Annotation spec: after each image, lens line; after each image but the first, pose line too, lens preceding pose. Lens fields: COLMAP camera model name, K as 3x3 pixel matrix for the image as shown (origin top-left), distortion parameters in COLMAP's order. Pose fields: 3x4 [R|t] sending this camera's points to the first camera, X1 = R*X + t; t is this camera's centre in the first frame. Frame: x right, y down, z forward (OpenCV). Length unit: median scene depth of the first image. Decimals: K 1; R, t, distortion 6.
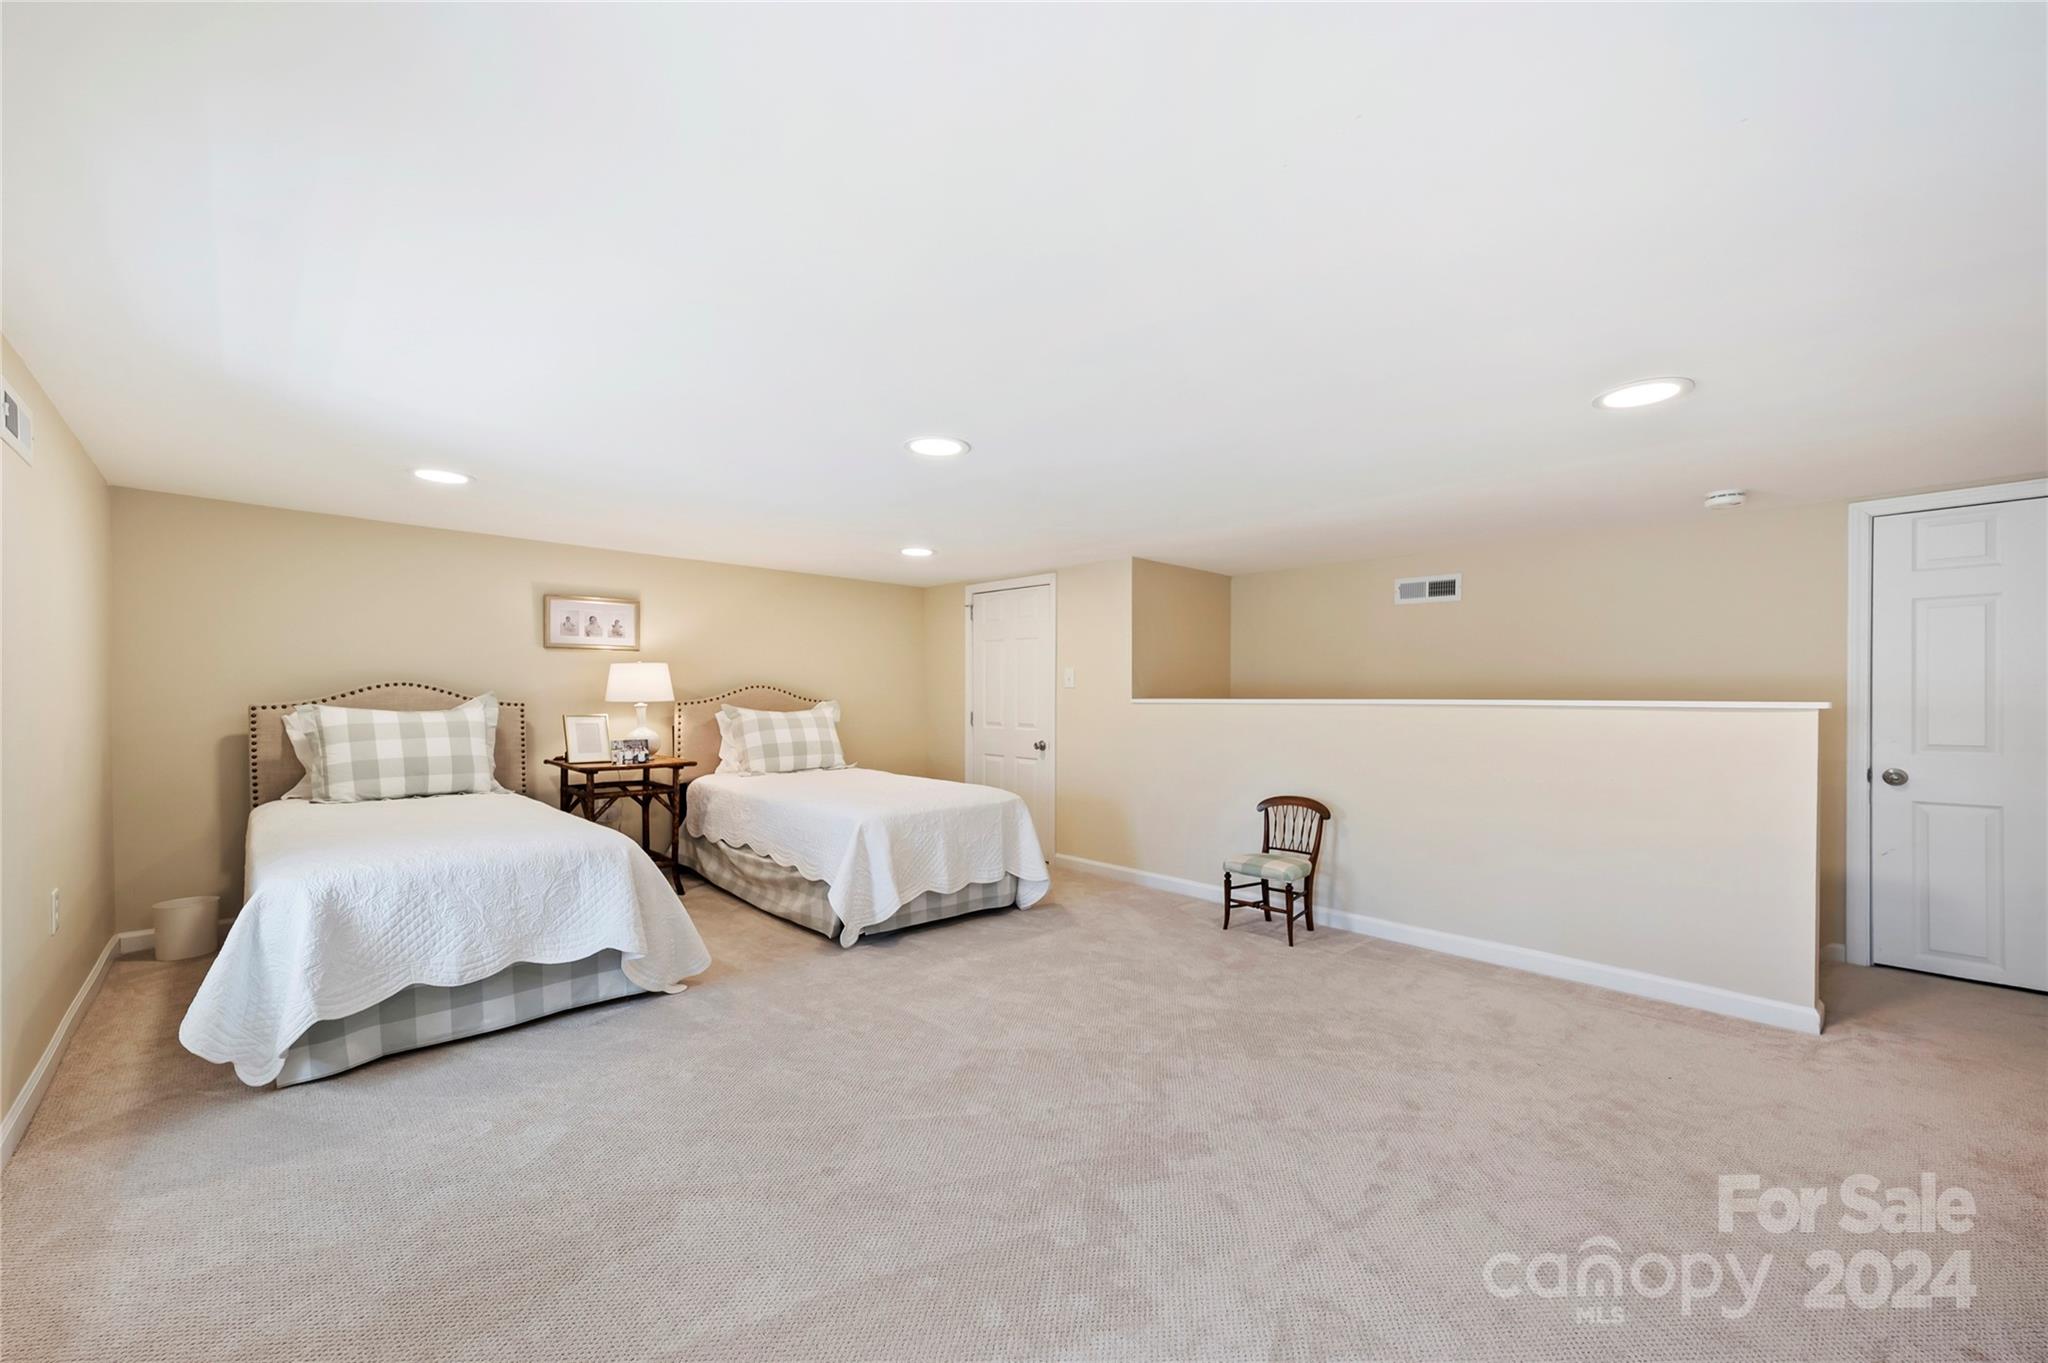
lens RADIAL K [[816.7, 0, 1031.5], [0, 816.7, 658.6], [0, 0, 1]] dist [0.000489, 0.000112]
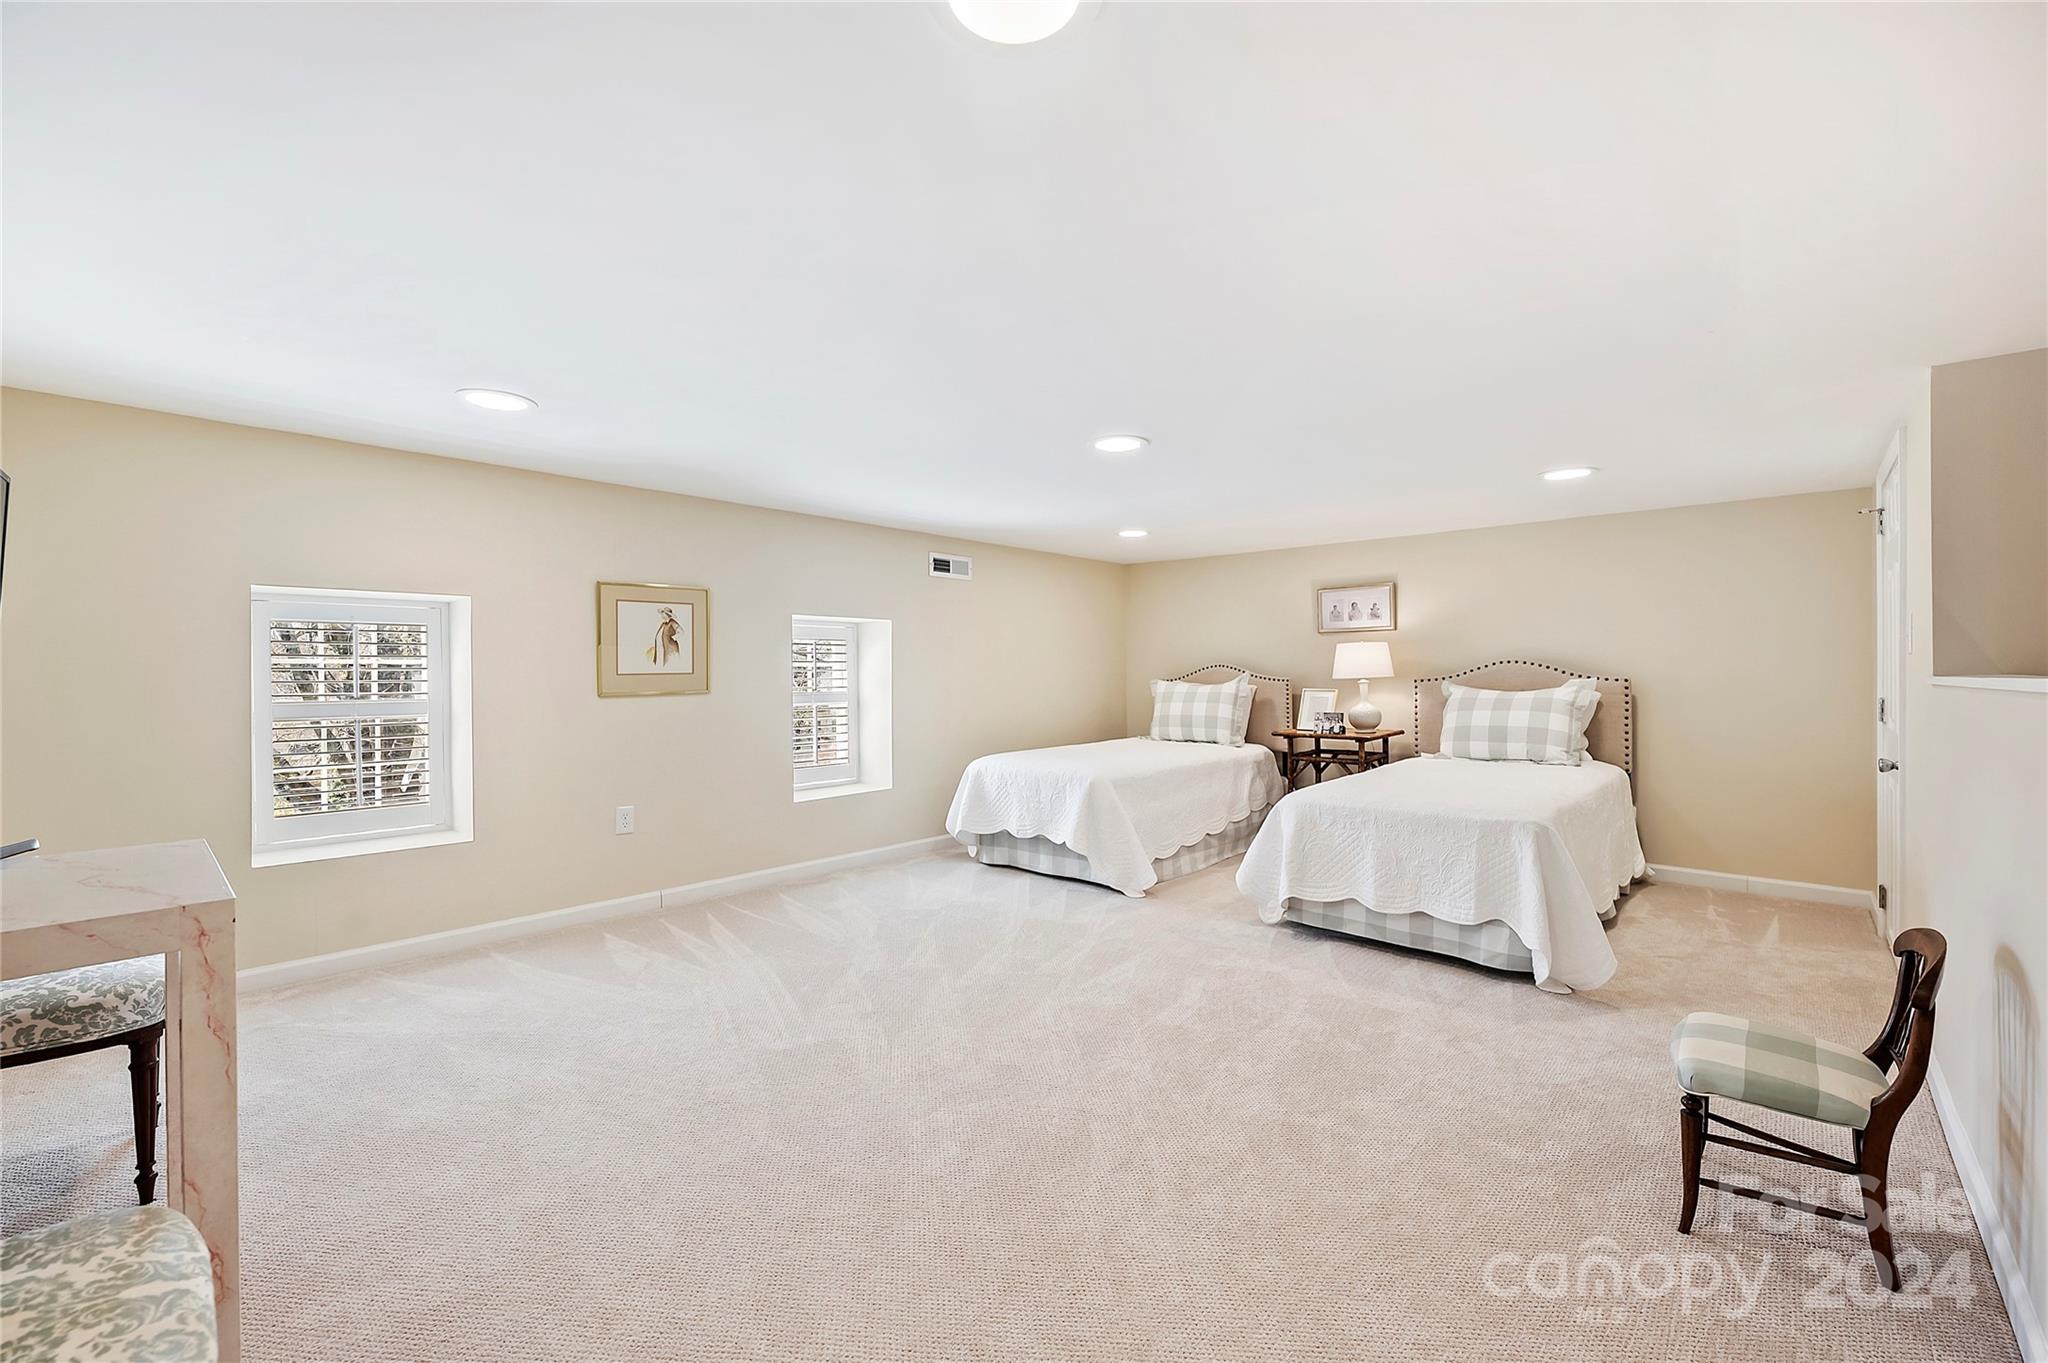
lens RADIAL K [[808.6, 0, 1024.0], [0, 808.6, 681.5], [0, 0, 1]] dist [-0.000038, 0.000006]
pose [[0.057646, 0.008970, -0.998297, 0.564179], [0.051242, 0.998615, 0.011932, 0.020805], [0.997021, -0.051843, 0.057106, 0.490567]]
